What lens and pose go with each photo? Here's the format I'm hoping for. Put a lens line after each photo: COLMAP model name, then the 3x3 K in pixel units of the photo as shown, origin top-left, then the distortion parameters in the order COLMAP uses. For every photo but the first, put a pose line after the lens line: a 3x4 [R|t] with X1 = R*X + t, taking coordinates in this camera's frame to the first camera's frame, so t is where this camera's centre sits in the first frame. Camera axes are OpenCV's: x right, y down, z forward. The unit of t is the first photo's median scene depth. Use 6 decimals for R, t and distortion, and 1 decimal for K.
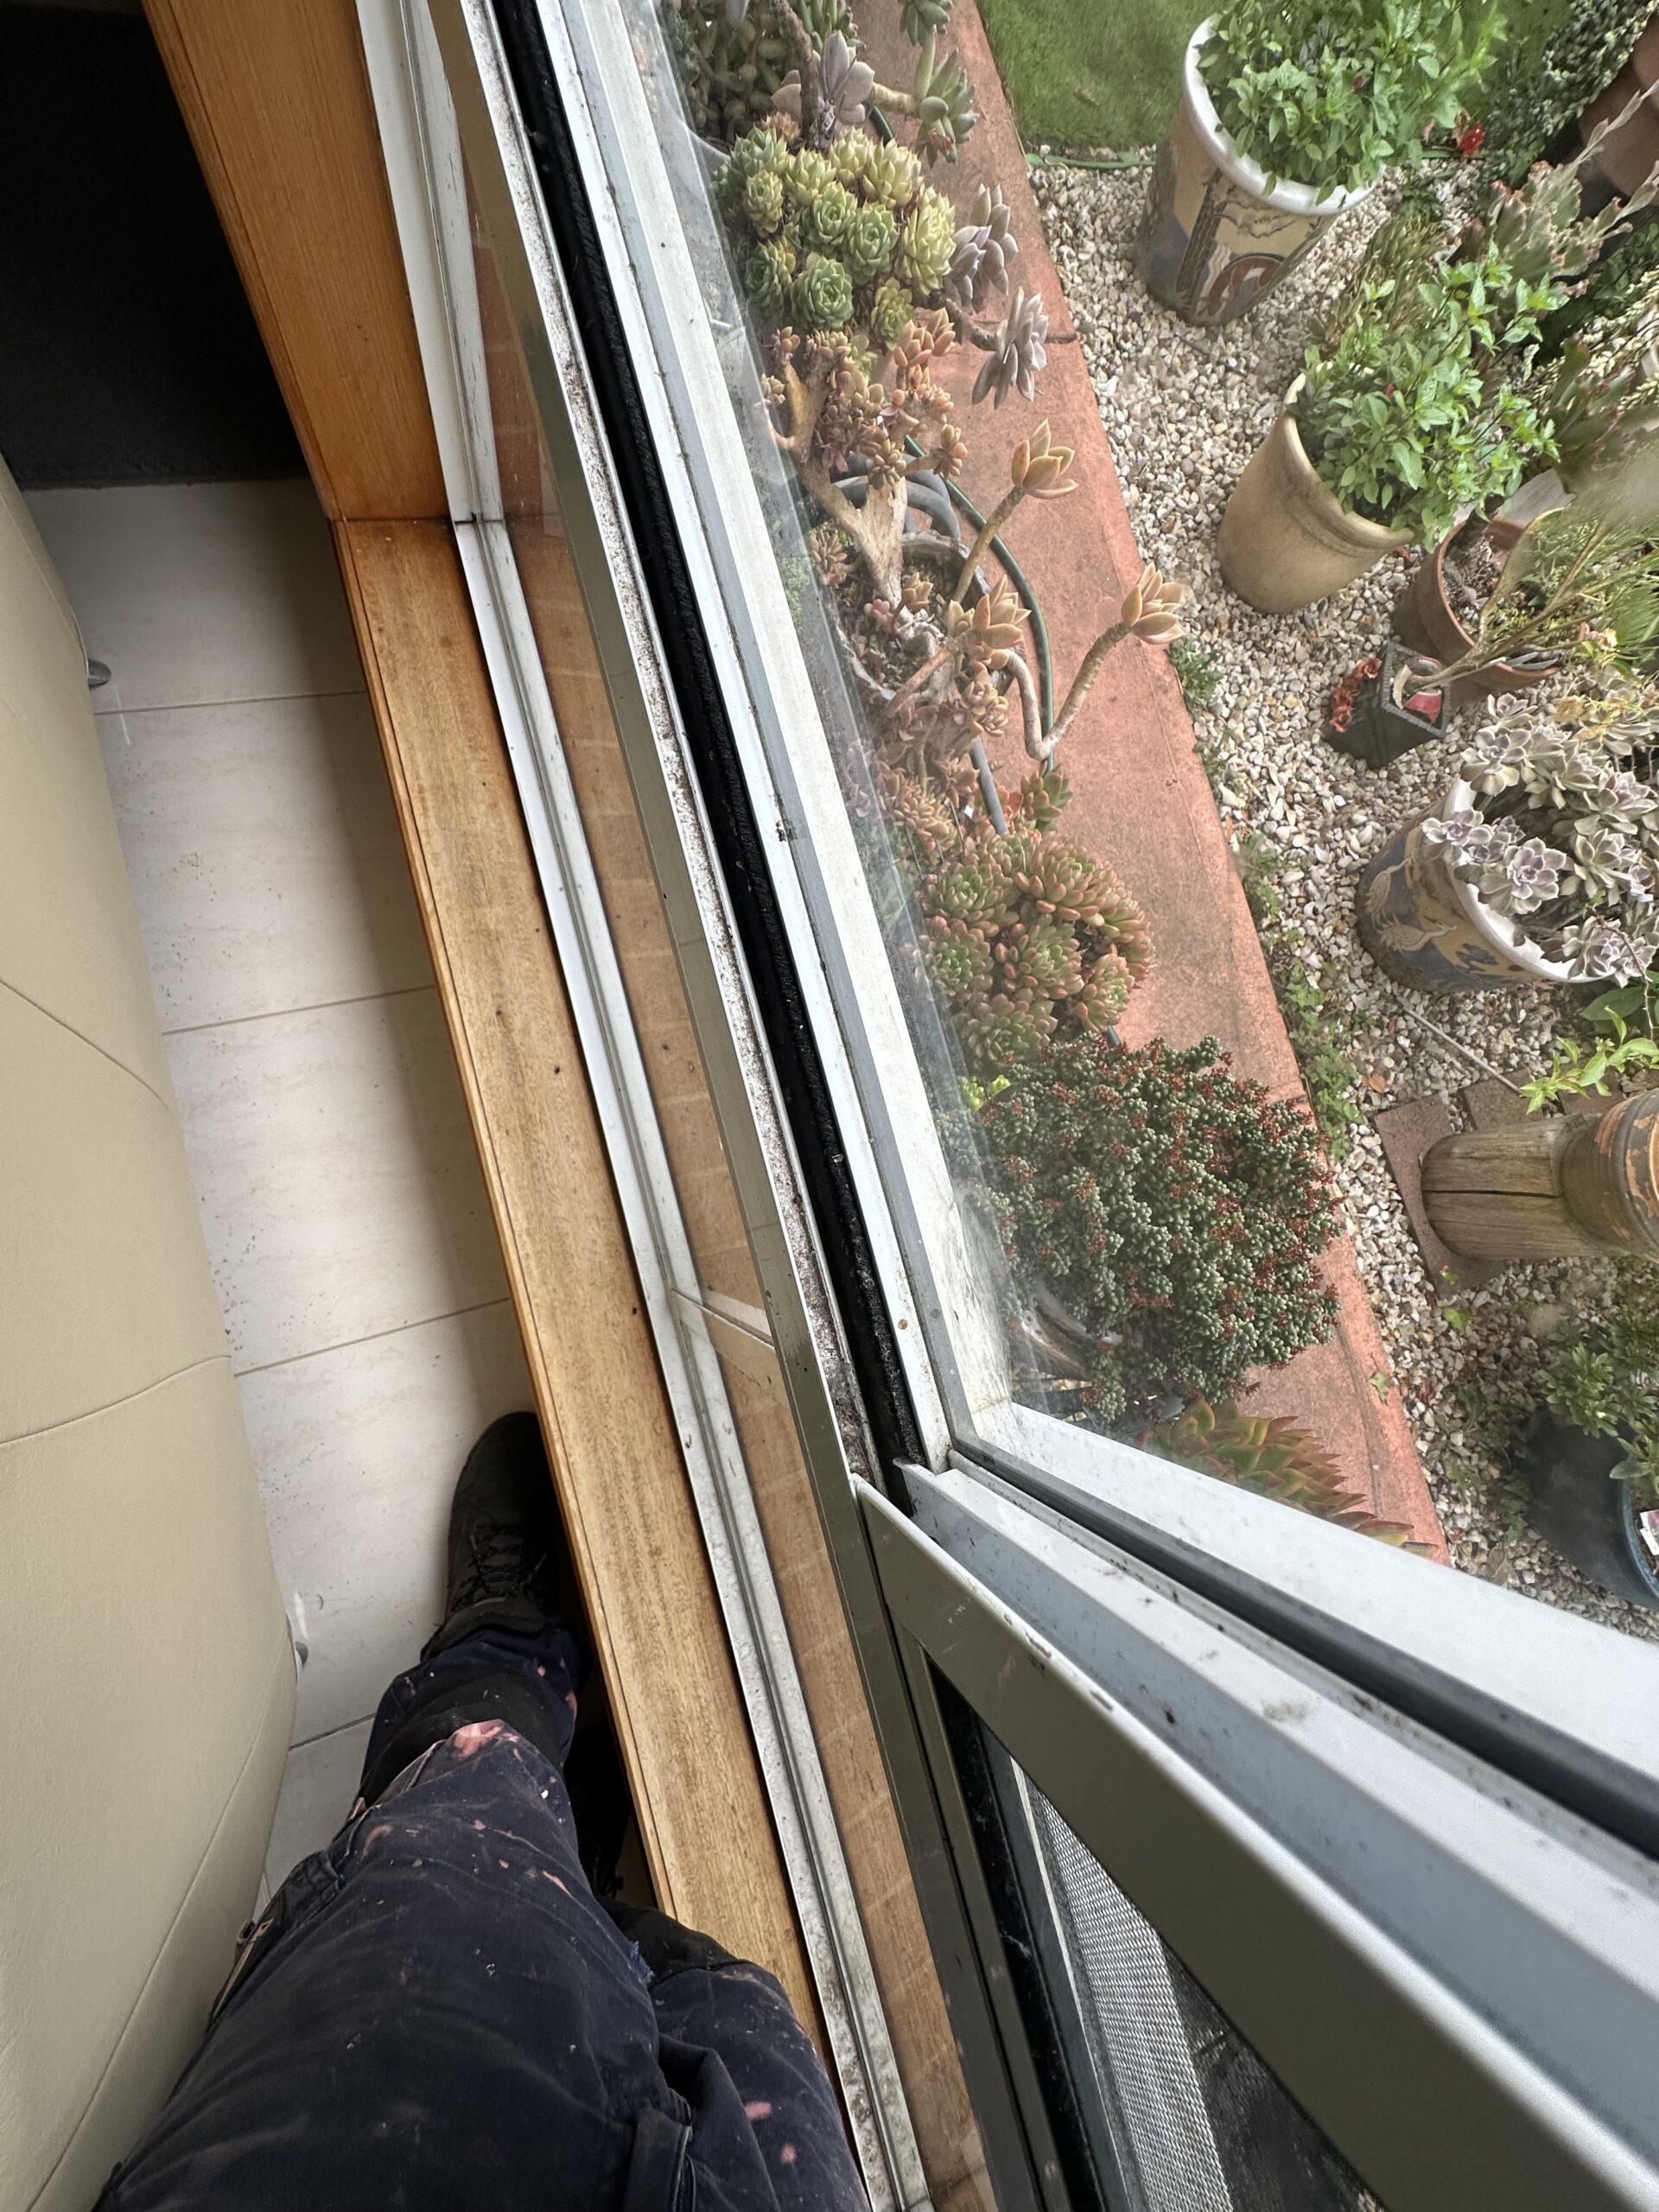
lens RADIAL K [[878.4, 0, 834.3], [0, 878.4, 1103.1], [0, 0, 1]] dist [-0.002262, 0.000289]
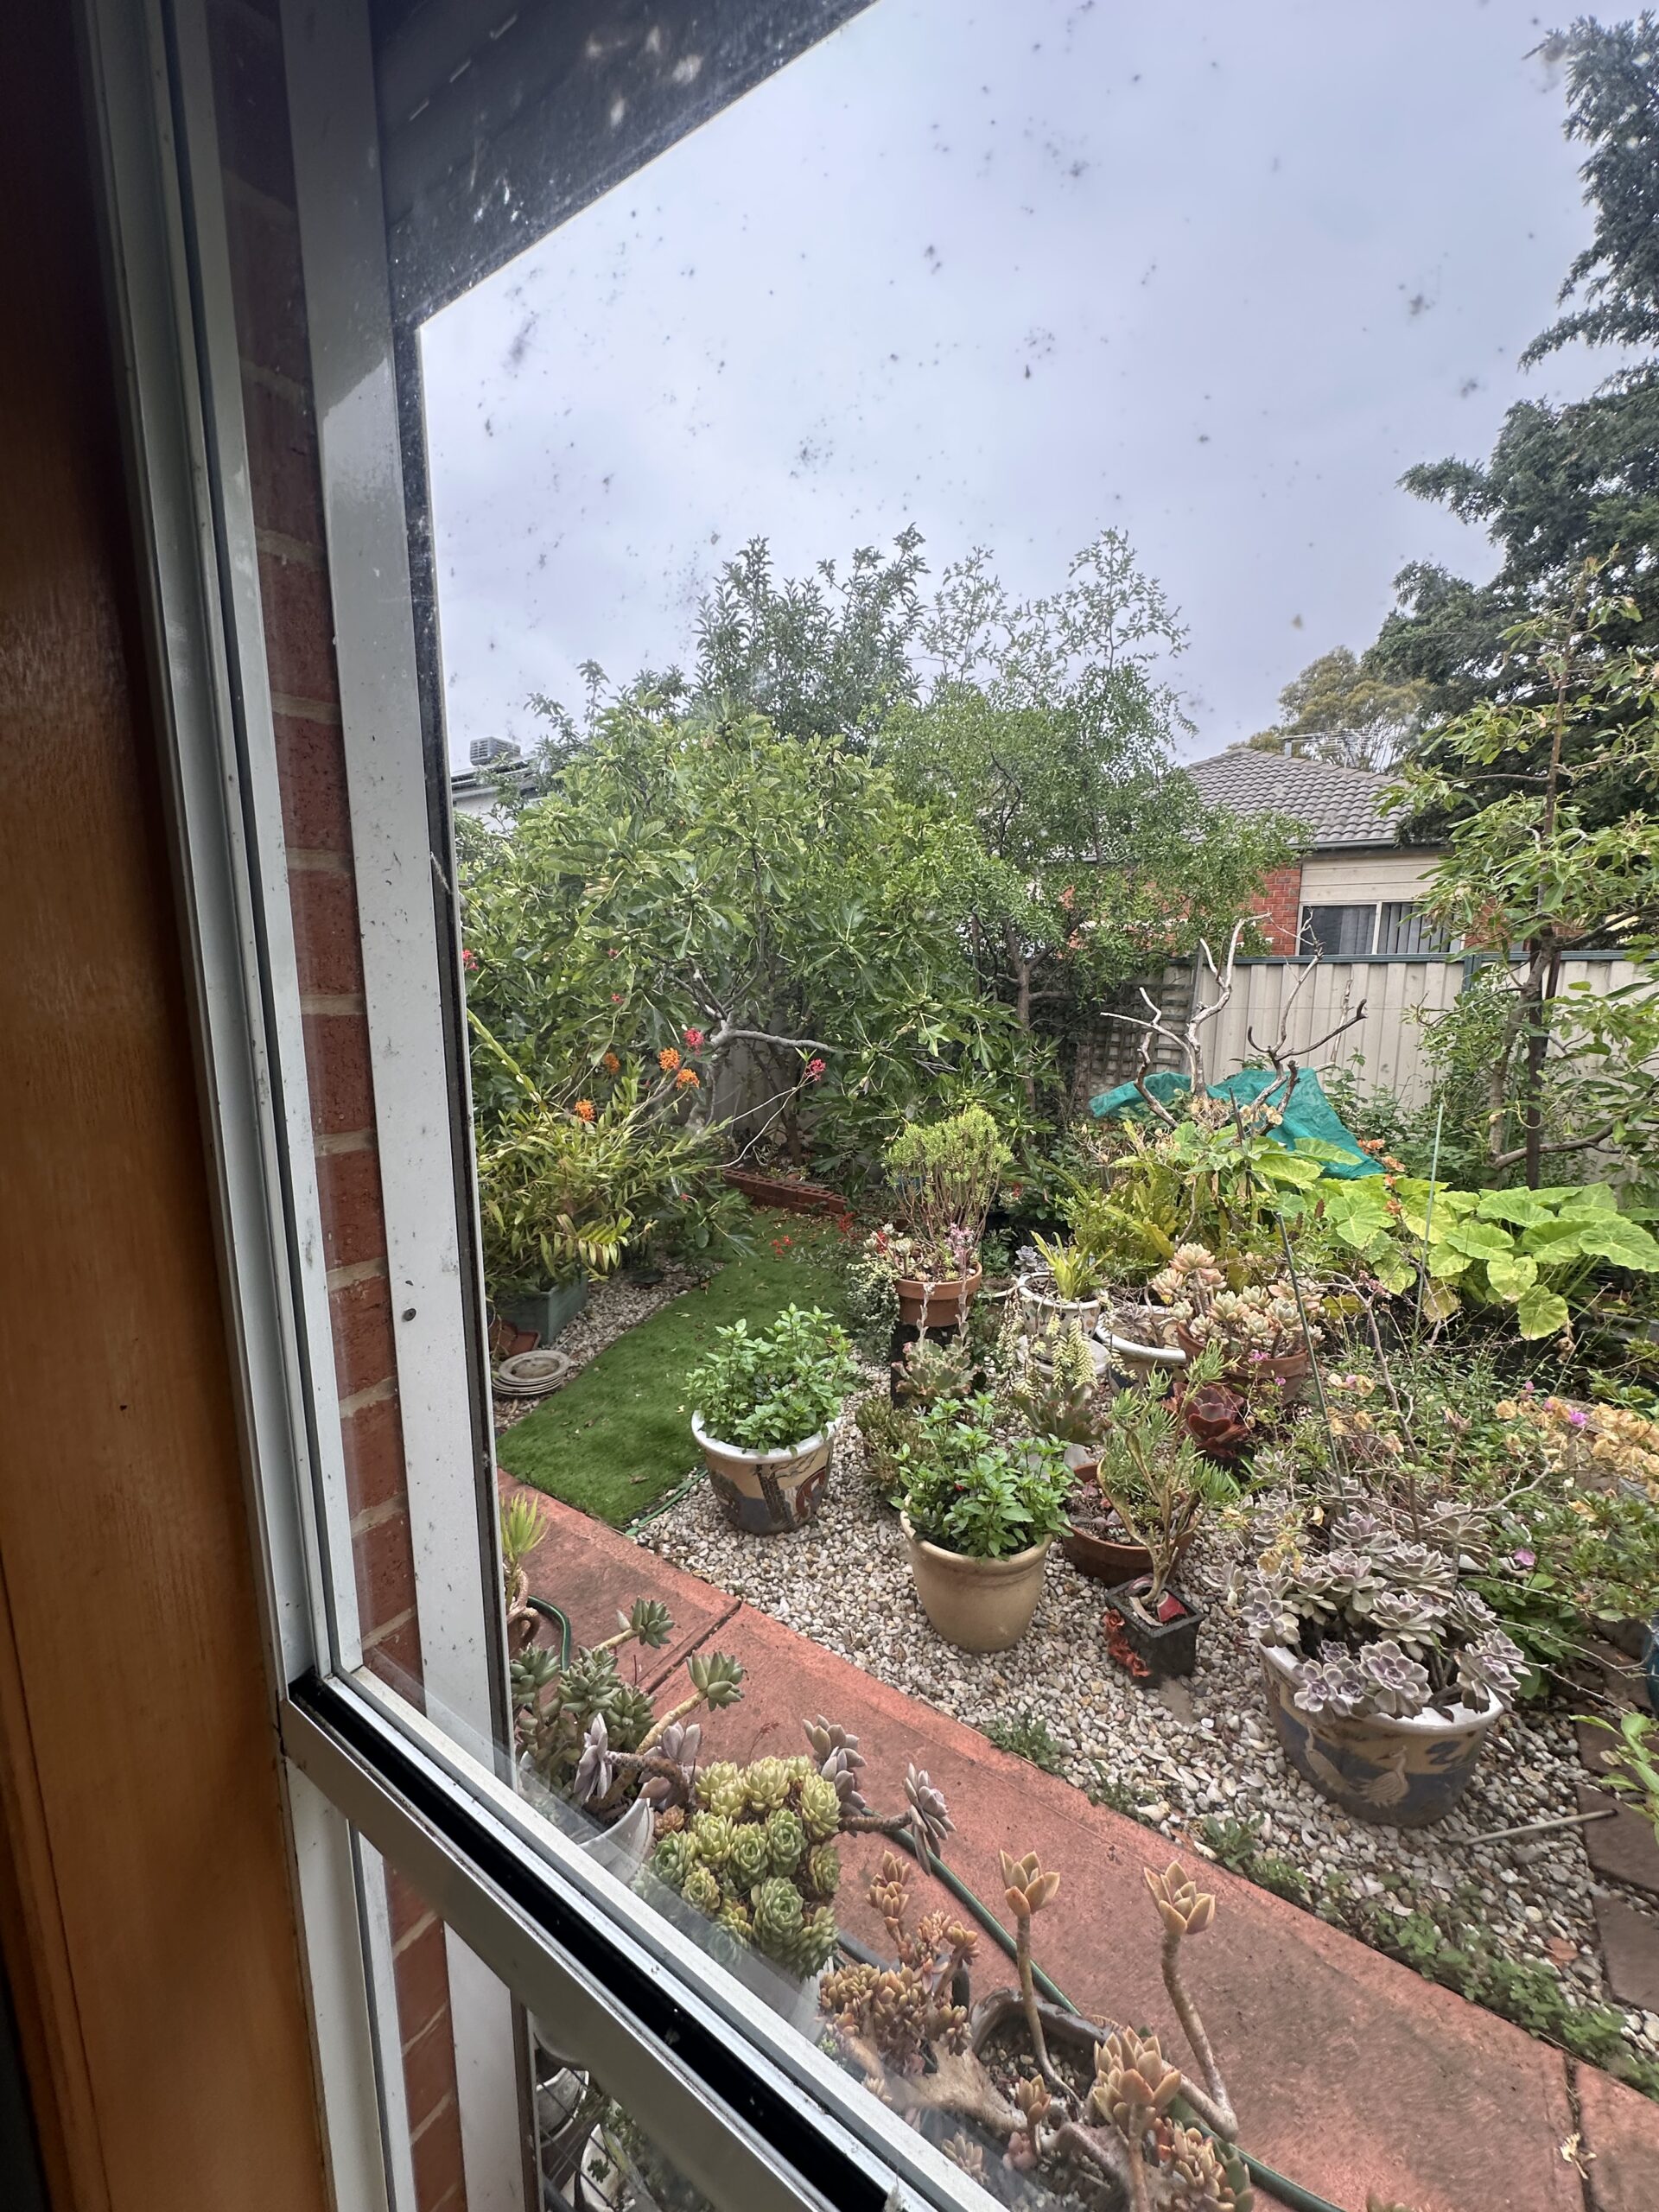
lens RADIAL K [[878.4, 0, 831.2], [0, 878.4, 1105.4], [0, 0, 1]] dist [-0.002262, 0.000289]
pose [[0.738203, -0.360050, 0.570456, -0.080980], [0.667968, 0.272054, -0.692679, -0.126753], [0.094204, 0.892385, 0.441334, -0.150207]]
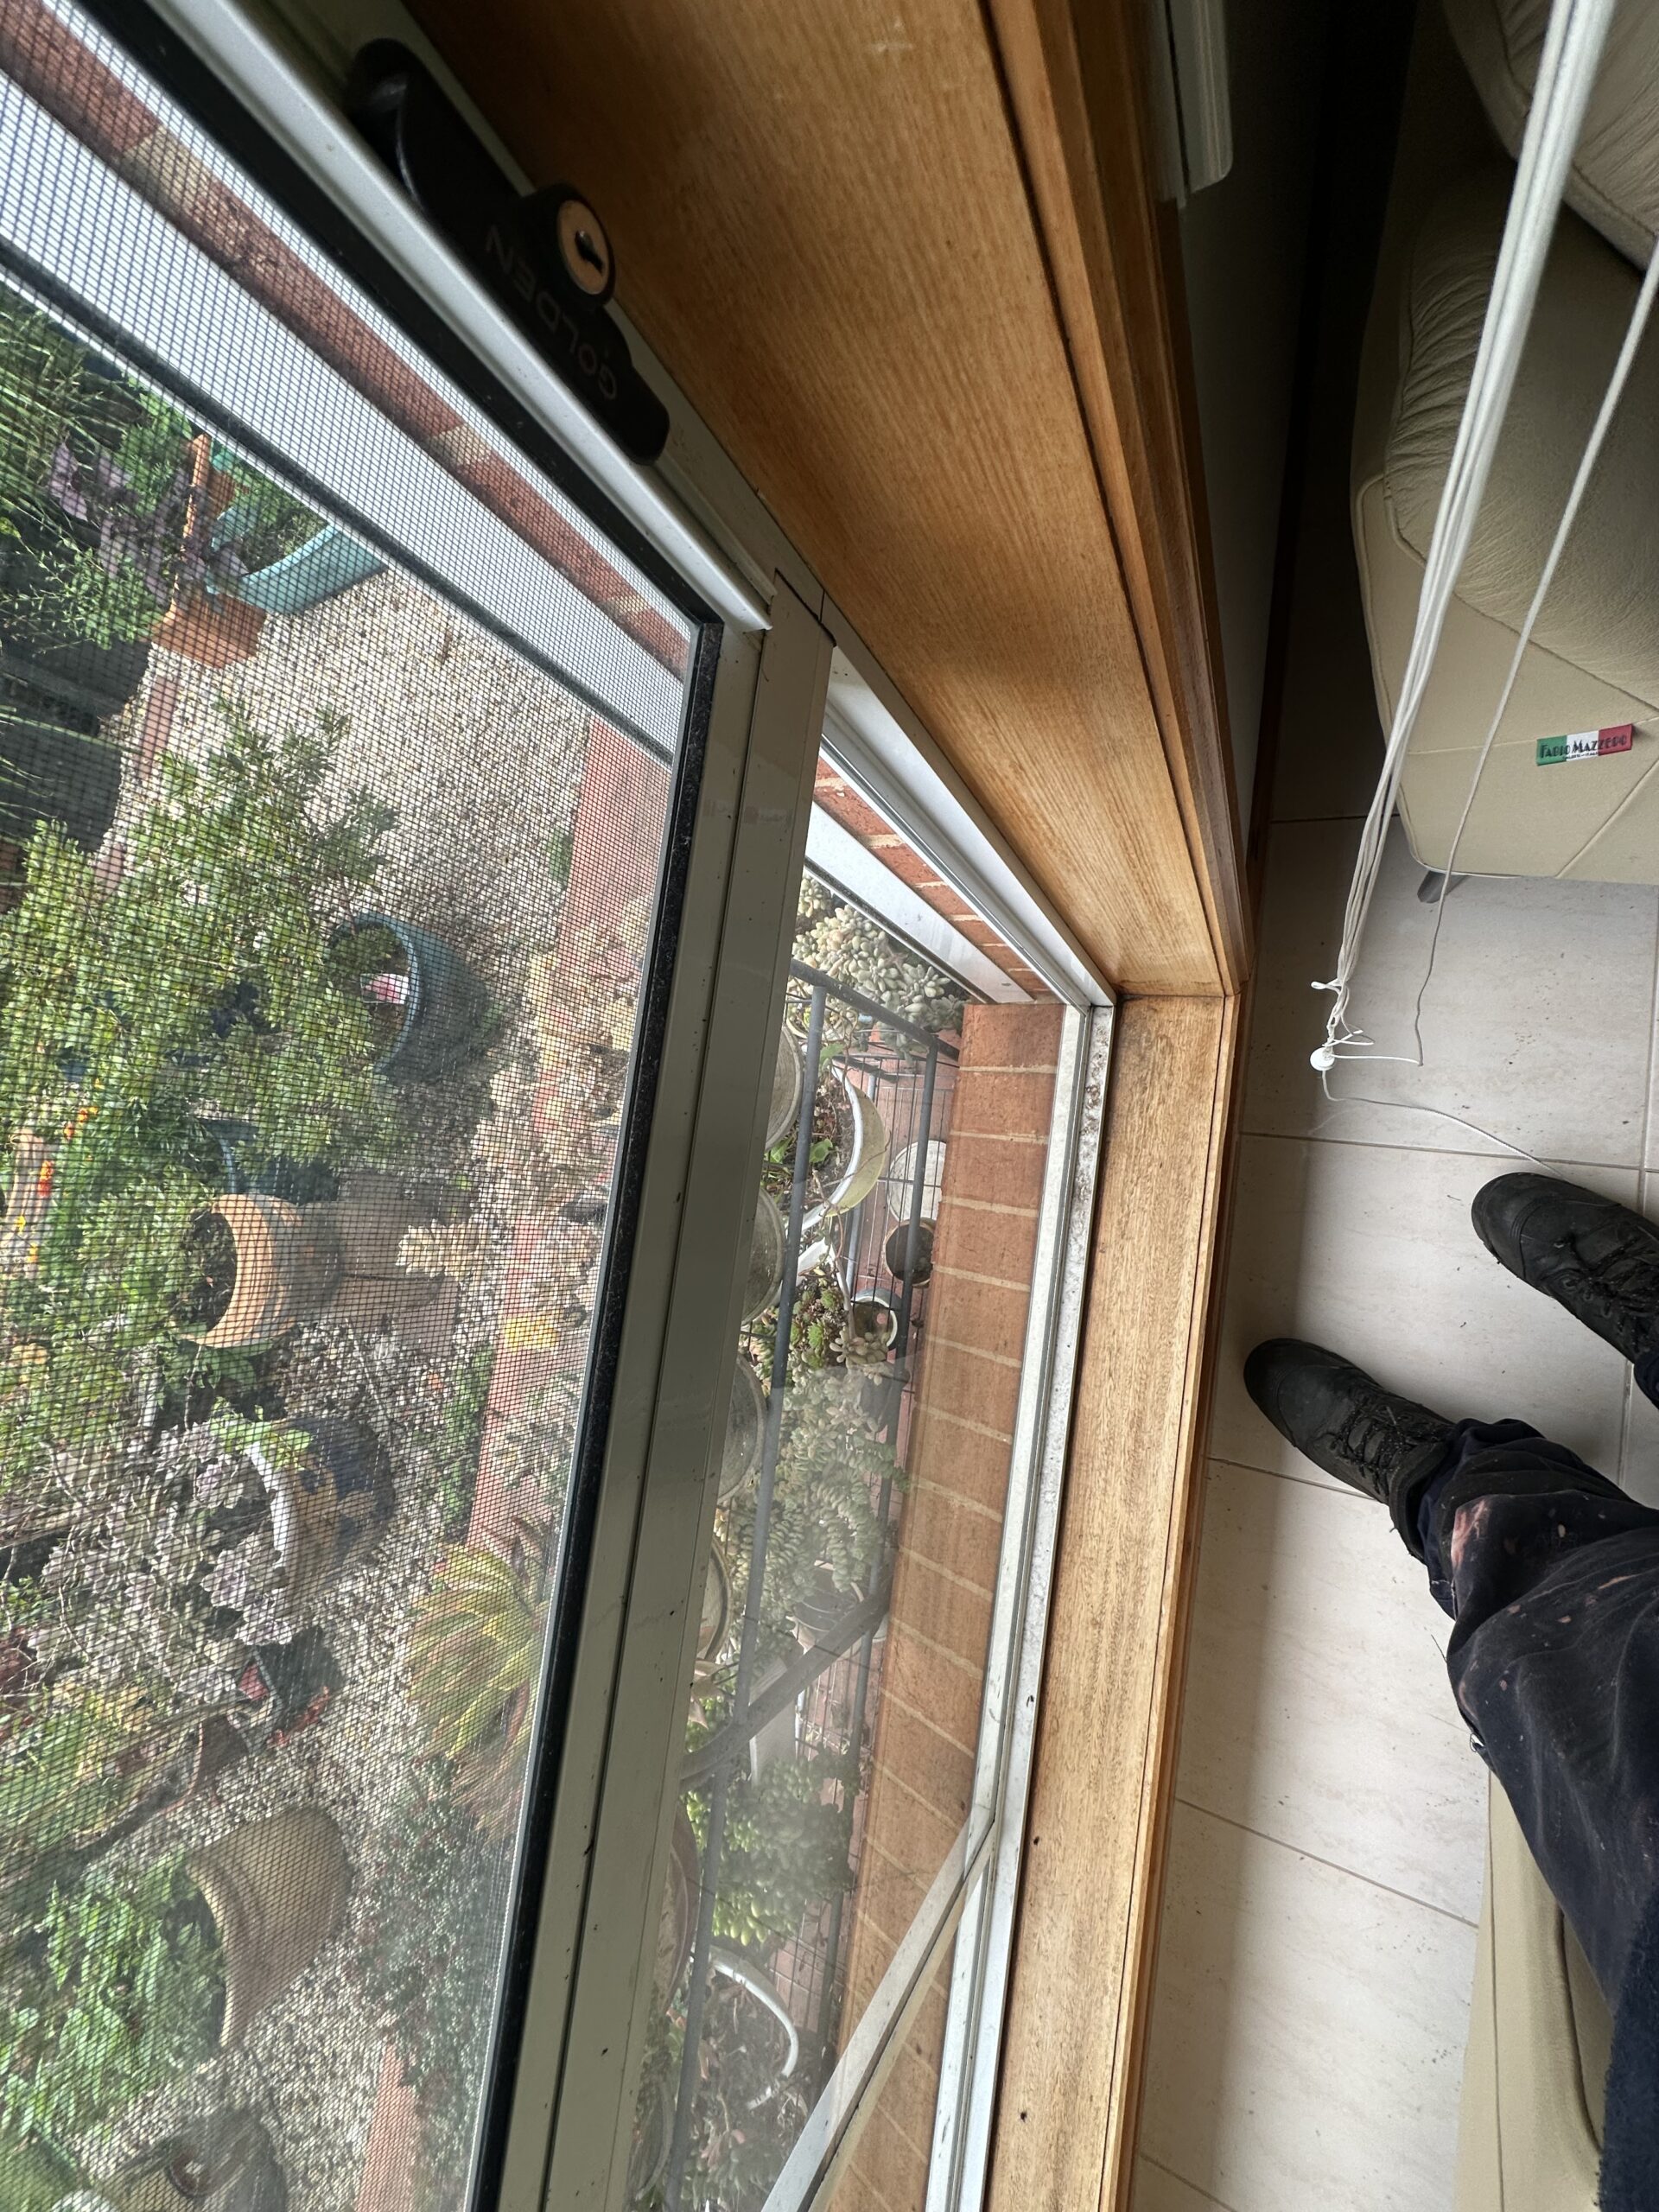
lens RADIAL K [[878.4, 0, 825.3], [0, 878.4, 1106.4], [0, 0, 1]] dist [-0.002262, 0.000289]
pose [[-0.903949, -0.367590, 0.218527, 0.040858], [0.393011, -0.915534, 0.085672, 0.402170], [0.168577, 0.163327, 0.972063, -0.081900]]
